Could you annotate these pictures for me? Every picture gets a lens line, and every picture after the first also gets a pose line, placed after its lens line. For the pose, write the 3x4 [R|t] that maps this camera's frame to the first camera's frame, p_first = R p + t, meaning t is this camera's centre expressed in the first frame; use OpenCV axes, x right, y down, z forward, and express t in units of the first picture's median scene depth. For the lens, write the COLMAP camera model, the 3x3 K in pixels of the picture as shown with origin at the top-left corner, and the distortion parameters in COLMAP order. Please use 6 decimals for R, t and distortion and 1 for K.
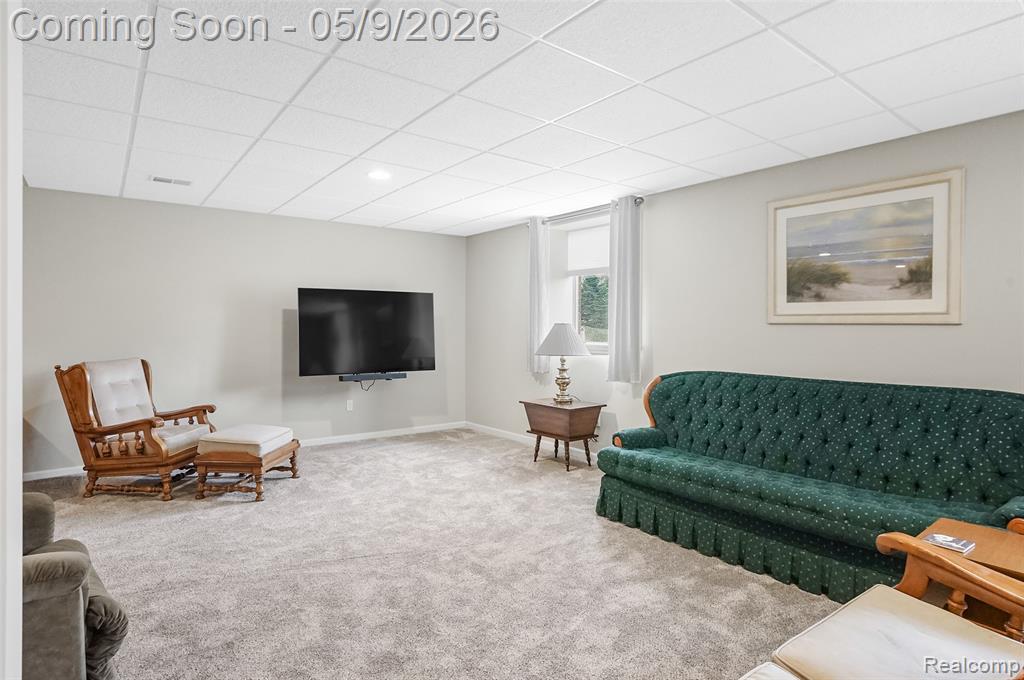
lens RADIAL K [[562.4, 0, 512.9], [0, 562.4, 331.3], [0, 0, 1]] dist [-0.005232, 0.002346]
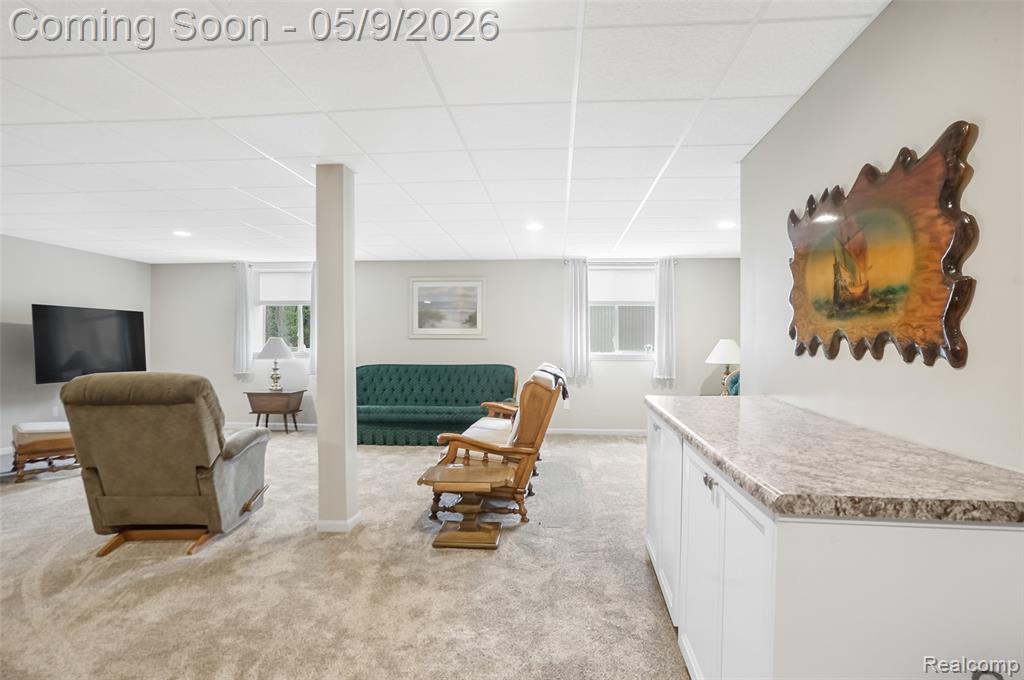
lens RADIAL K [[562.4, 0, 513.2], [0, 562.4, 343.2], [0, 0, 1]] dist [-0.005232, 0.002346]
pose [[0.689975, 0.000169, 0.723833, -0.588434], [0.005485, 0.999970, -0.005462, 0.012515], [-0.723812, 0.007739, 0.689953, -0.514244]]
